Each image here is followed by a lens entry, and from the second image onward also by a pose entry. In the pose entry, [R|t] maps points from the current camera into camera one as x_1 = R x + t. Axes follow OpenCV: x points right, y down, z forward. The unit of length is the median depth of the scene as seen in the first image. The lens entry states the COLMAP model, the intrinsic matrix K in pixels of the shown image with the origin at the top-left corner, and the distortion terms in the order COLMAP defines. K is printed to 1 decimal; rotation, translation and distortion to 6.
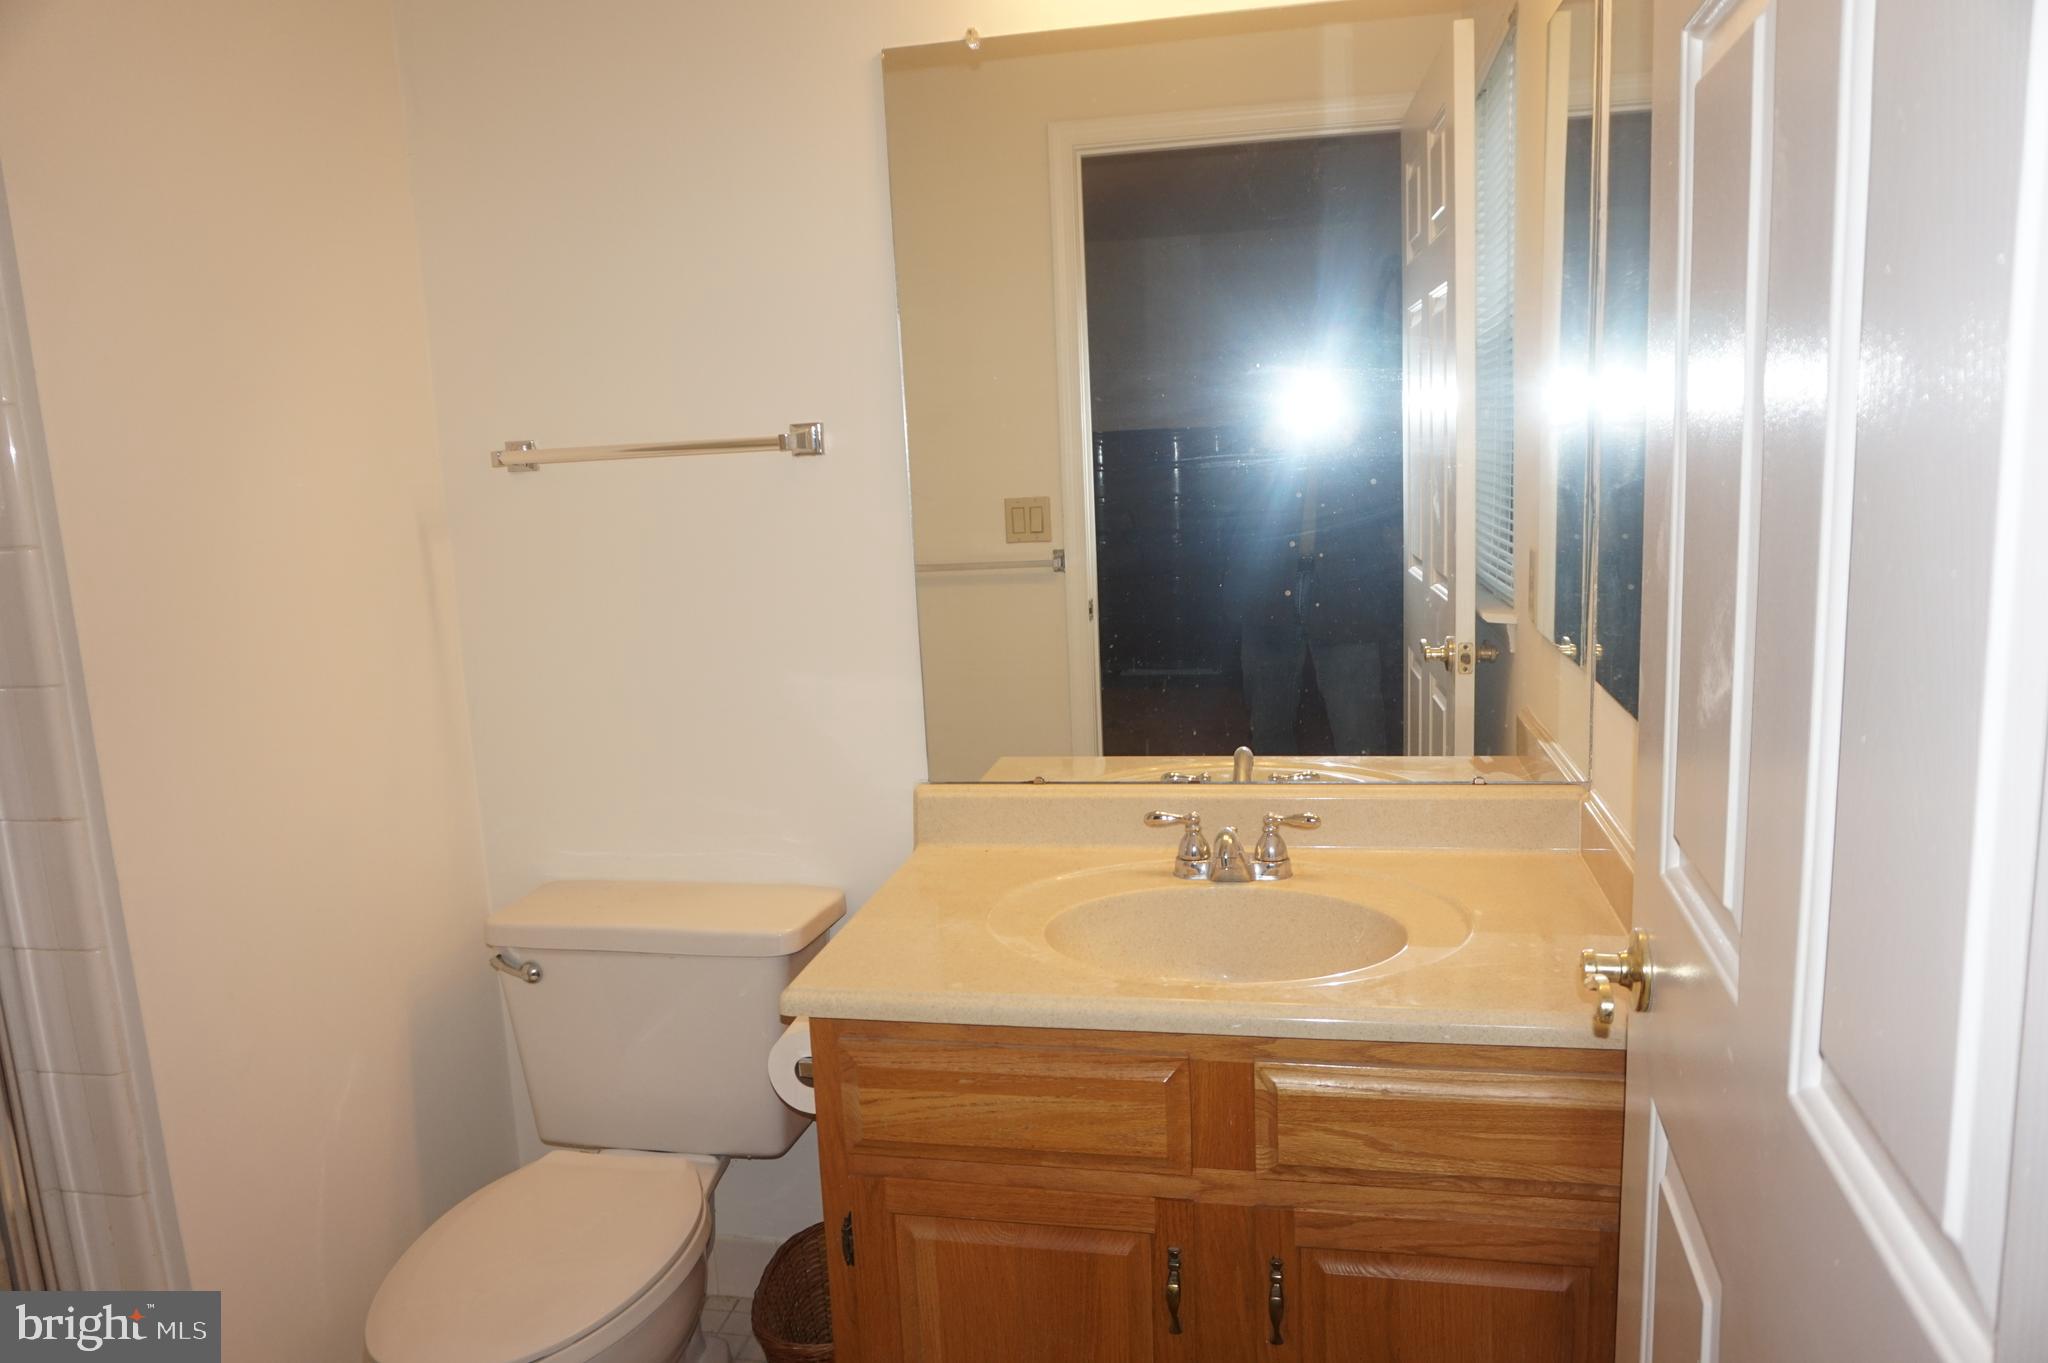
lens RADIAL K [[1409.0, 0, 1012.8], [0, 1409.0, 685.2], [0, 0, 1]] dist [-0.052750, 0.030990]
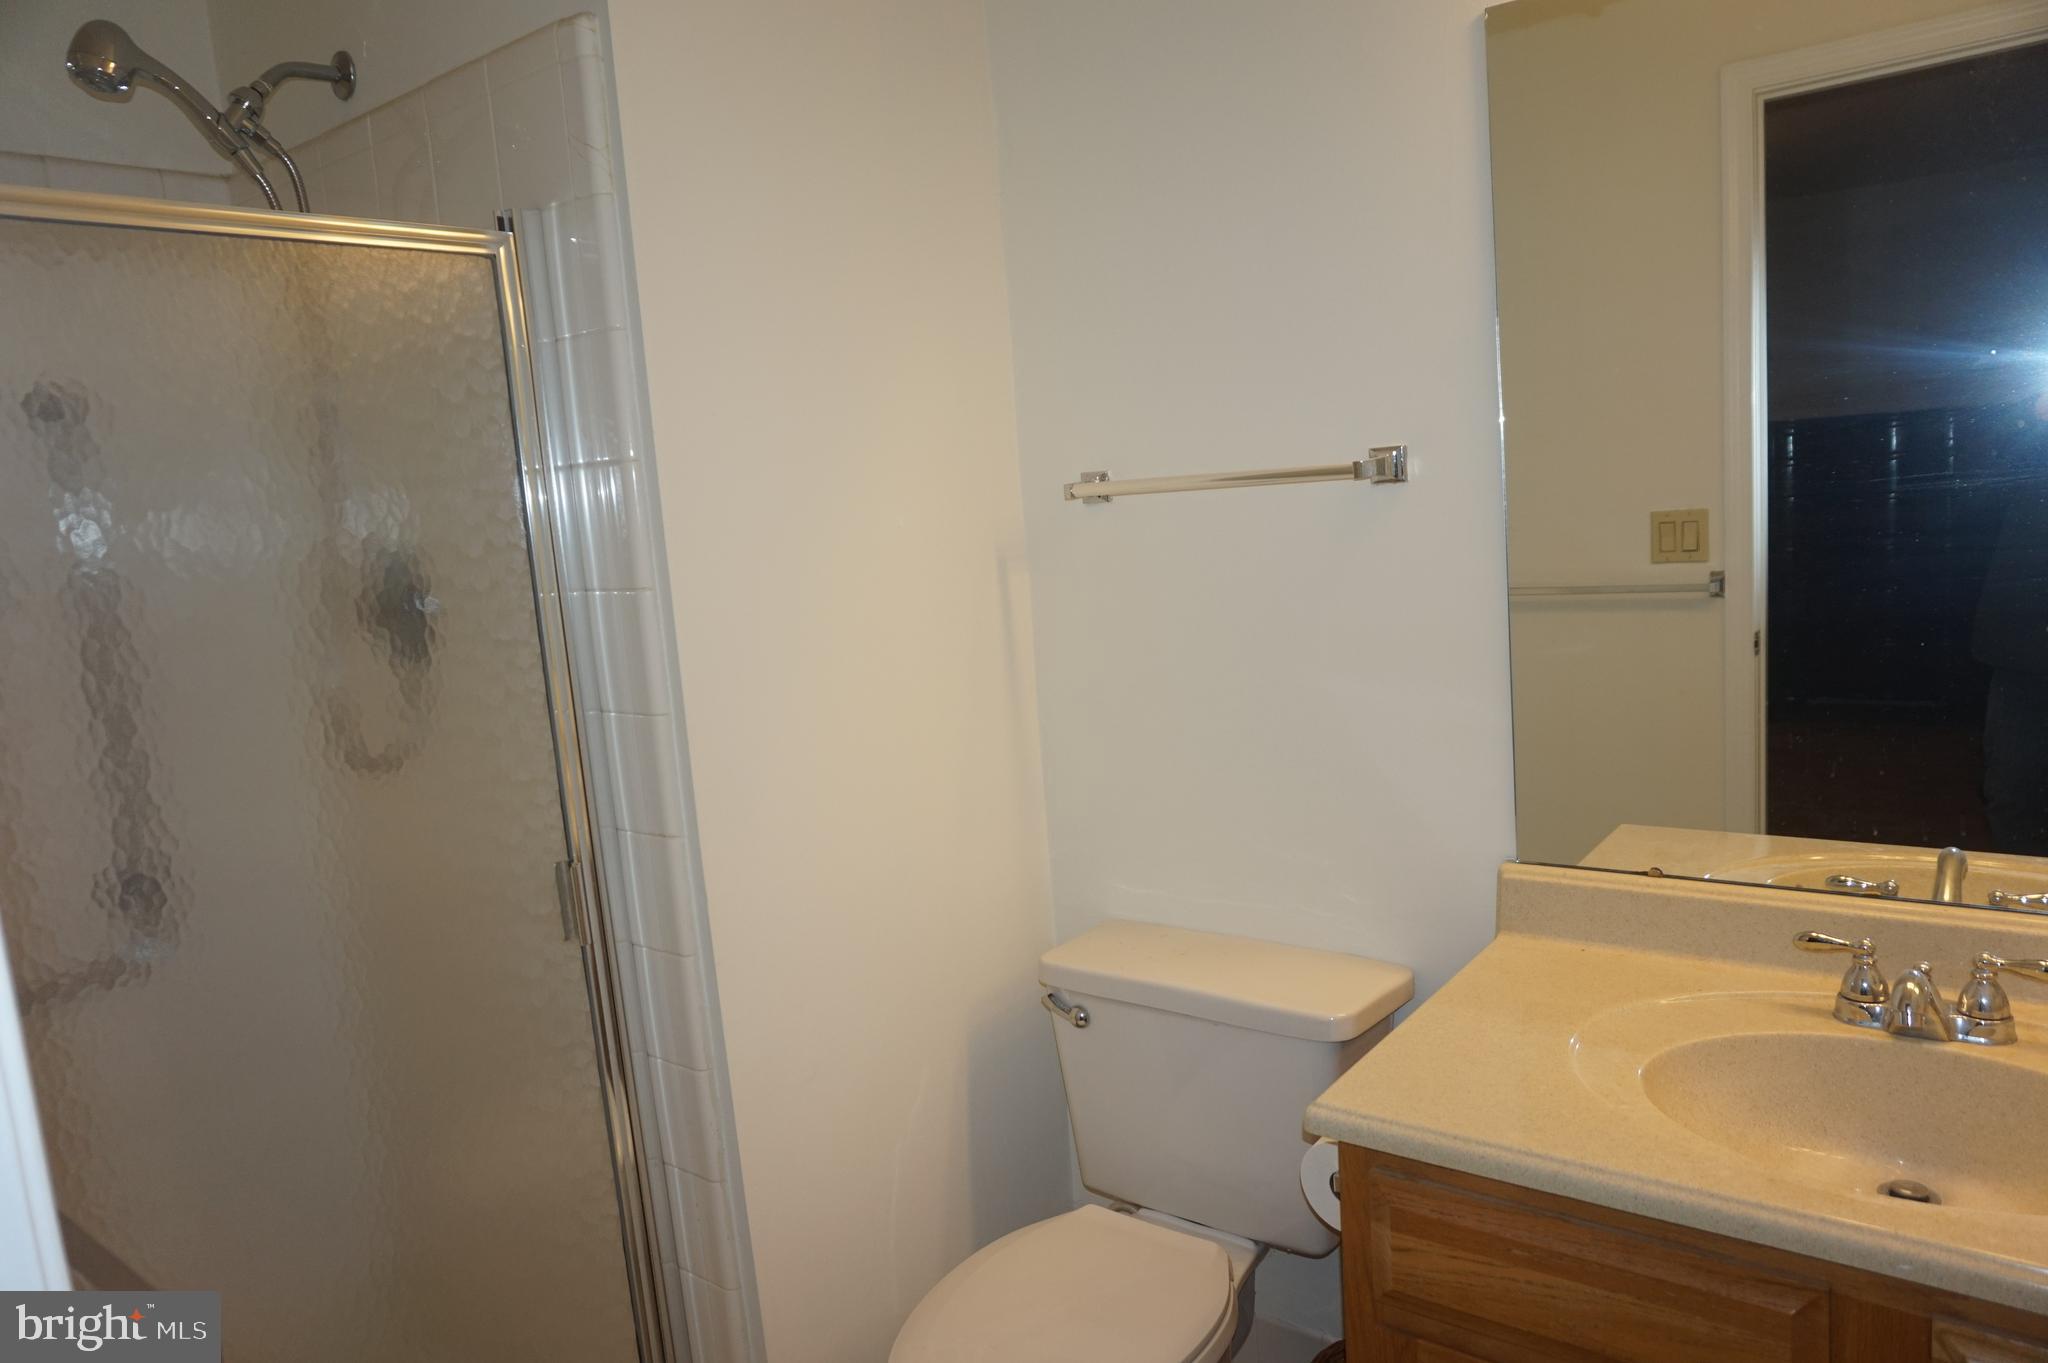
lens RADIAL K [[1409.0, 0, 976.2], [0, 1409.0, 700.2], [0, 0, 1]] dist [-0.052750, 0.030990]
pose [[0.892856, 0.040174, -0.448546, 0.025647], [-0.036456, 0.999192, 0.016926, -0.032866], [0.448864, 0.001240, 0.893599, 0.093964]]
